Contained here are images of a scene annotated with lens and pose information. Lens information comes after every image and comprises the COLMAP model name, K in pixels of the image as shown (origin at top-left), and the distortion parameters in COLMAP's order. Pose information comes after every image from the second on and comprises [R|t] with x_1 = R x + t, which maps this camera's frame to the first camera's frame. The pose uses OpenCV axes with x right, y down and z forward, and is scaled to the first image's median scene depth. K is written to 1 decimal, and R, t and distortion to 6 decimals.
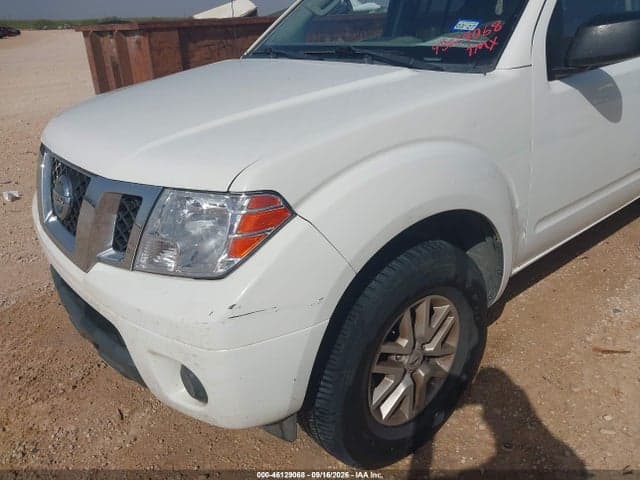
lens RADIAL K [[525.2, 0, 319.4], [0, 525.2, 250.4], [0, 0, 1]] dist [0.025375, -0.001596]
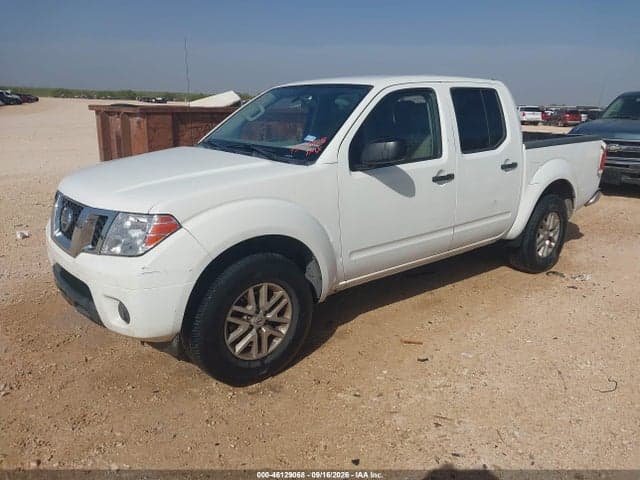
lens RADIAL K [[504.9, 0, 320.0], [0, 504.9, 240.0], [0, 0, 1]] dist [0.022837, -0.011905]
pose [[0.998453, 0.050742, 0.022730, 0.329496], [-0.046738, 0.987397, -0.151203, 0.184842], [-0.030116, 0.149907, 0.988241, -0.701090]]
